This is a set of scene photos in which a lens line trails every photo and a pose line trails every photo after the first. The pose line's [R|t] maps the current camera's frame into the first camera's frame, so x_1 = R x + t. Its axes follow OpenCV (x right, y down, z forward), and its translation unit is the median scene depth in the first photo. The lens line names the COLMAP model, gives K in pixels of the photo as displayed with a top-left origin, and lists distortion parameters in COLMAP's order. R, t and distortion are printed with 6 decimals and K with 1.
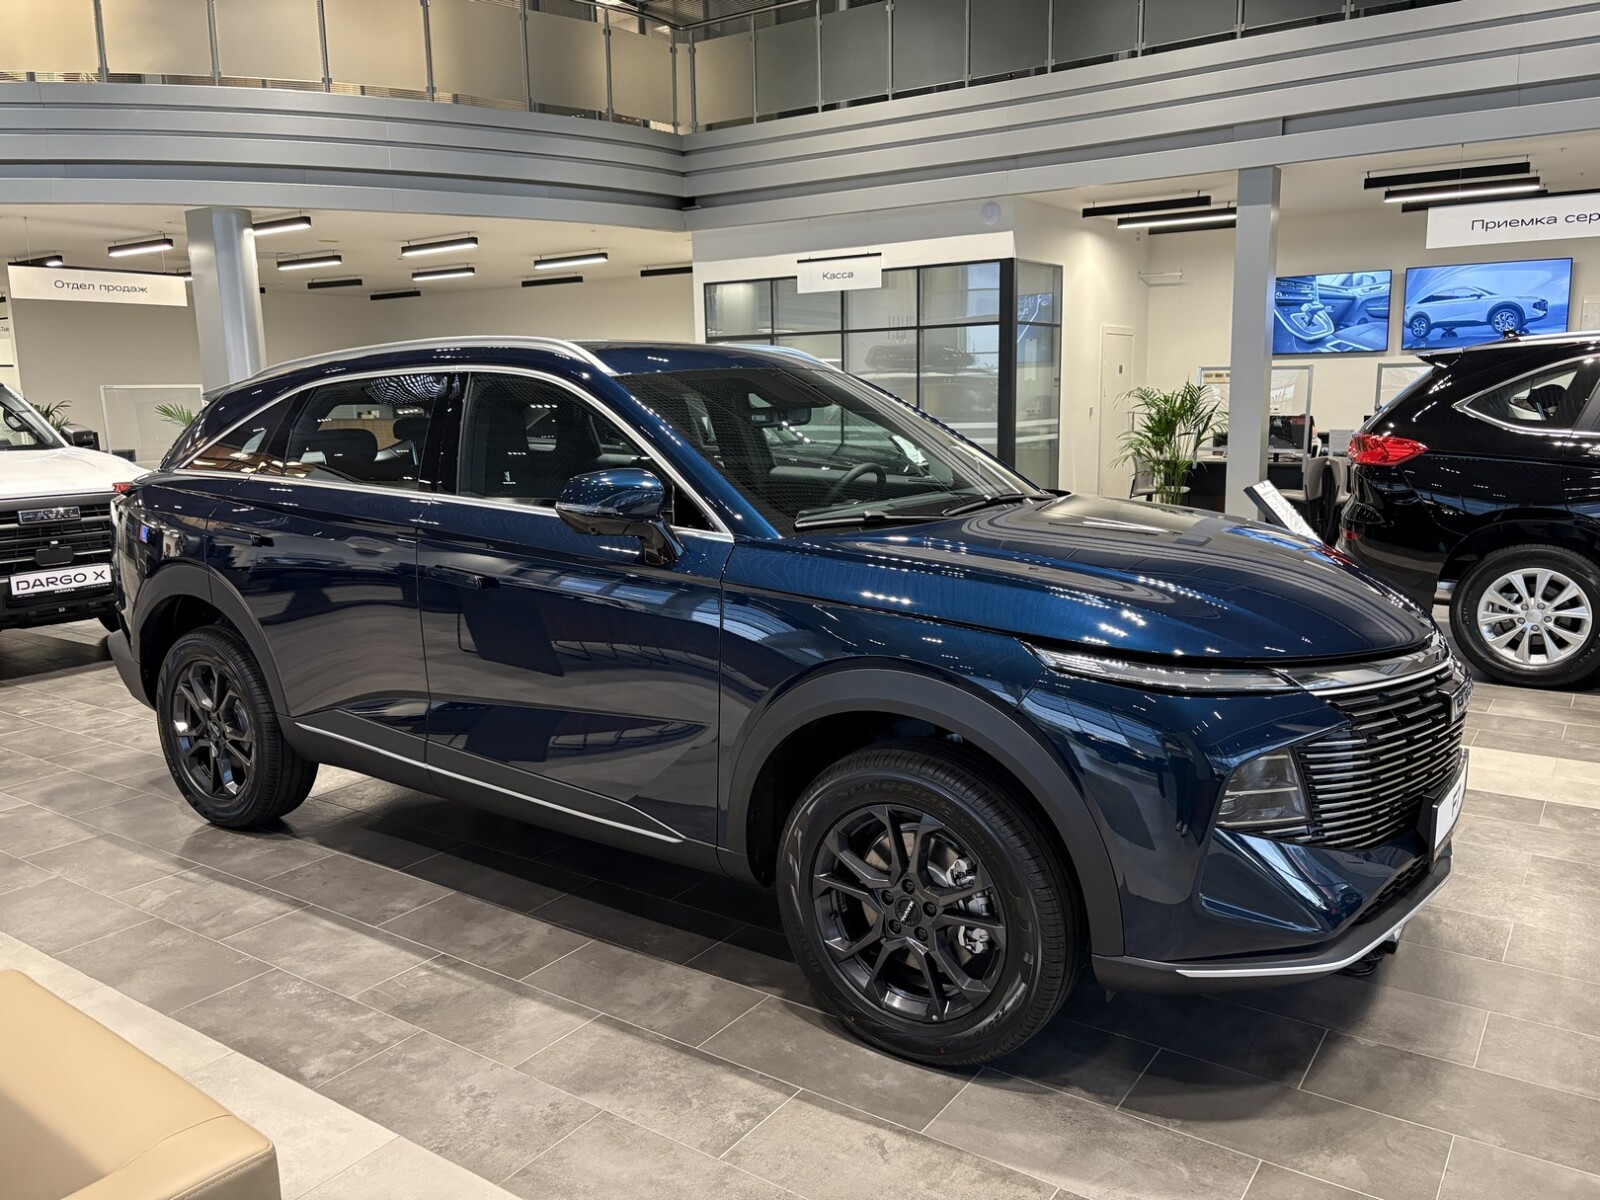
lens RADIAL K [[1220.8, 0, 800.2], [0, 1220.8, 601.4], [0, 0, 1]] dist [0.032100, -0.017611]
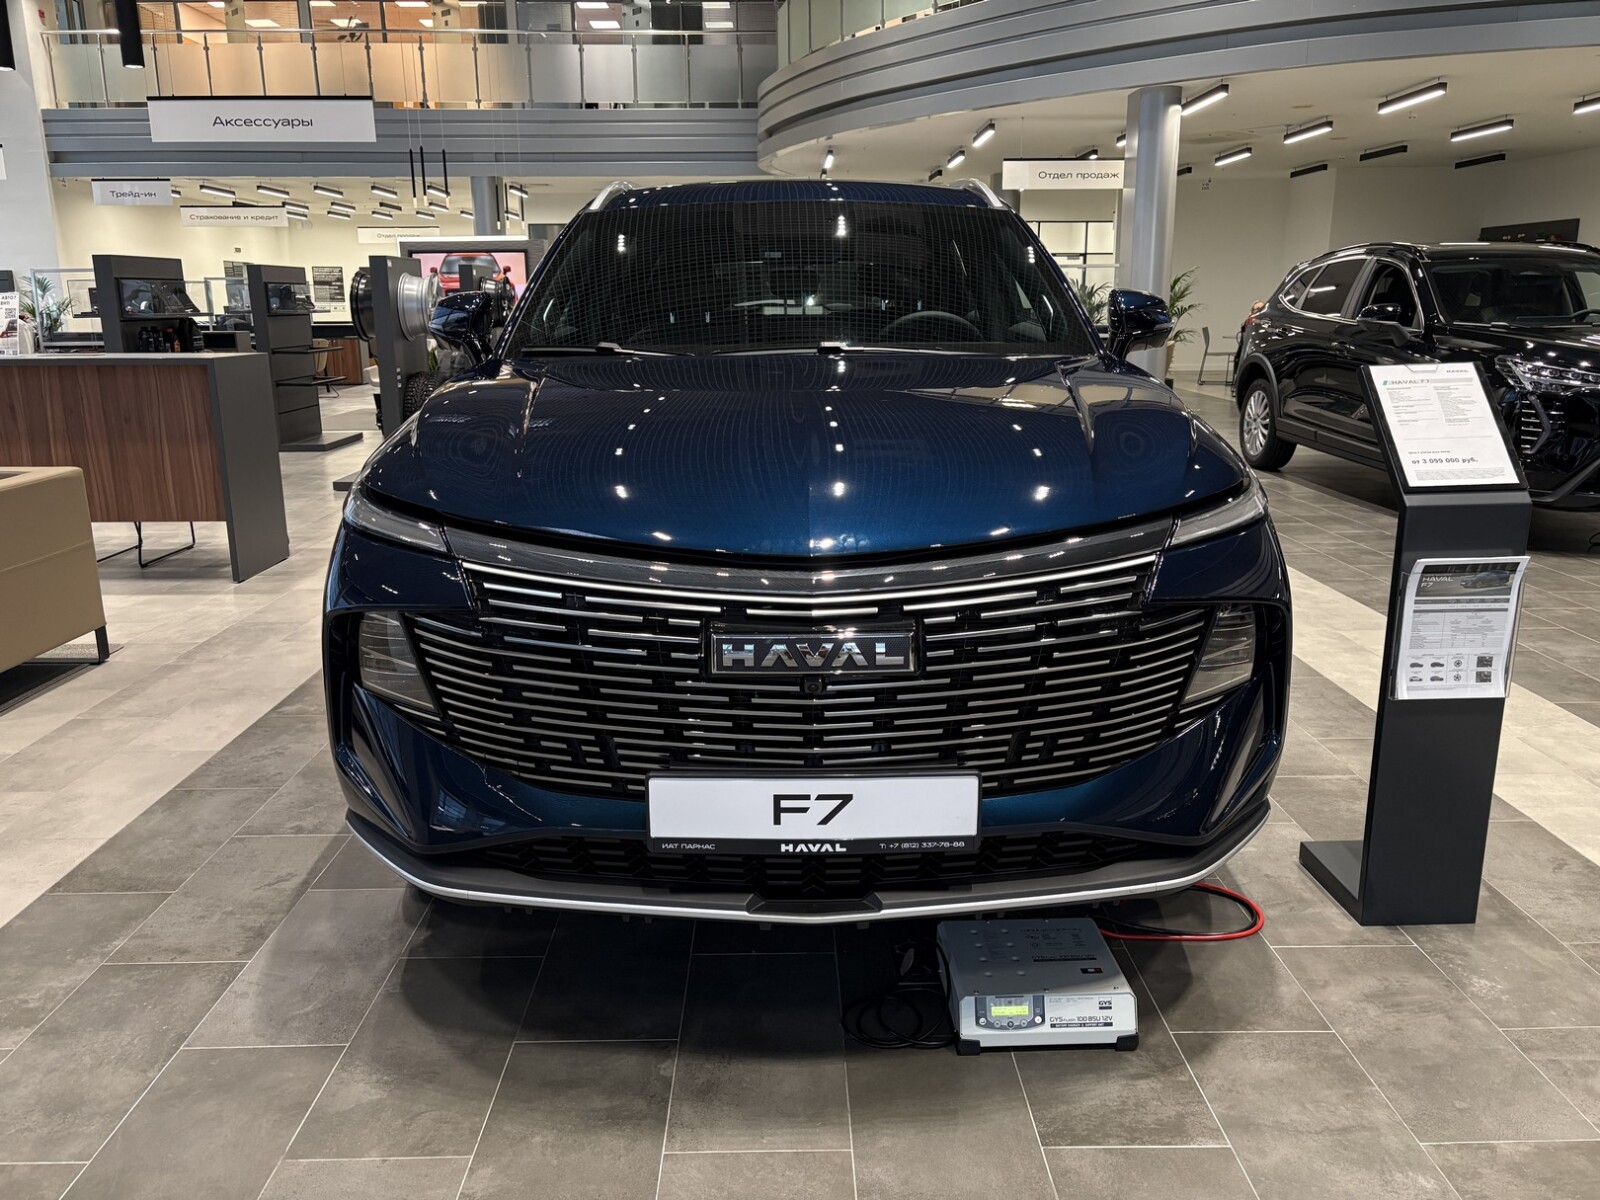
lens RADIAL K [[1220.8, 0, 800.1], [0, 1220.8, 598.7], [0, 0, 1]] dist [0.032100, -0.017611]
pose [[0.576496, 0.206423, -0.790596, 0.251229], [-0.141395, 0.978169, 0.152294, -0.012717], [0.804773, 0.023989, 0.593097, 0.146580]]
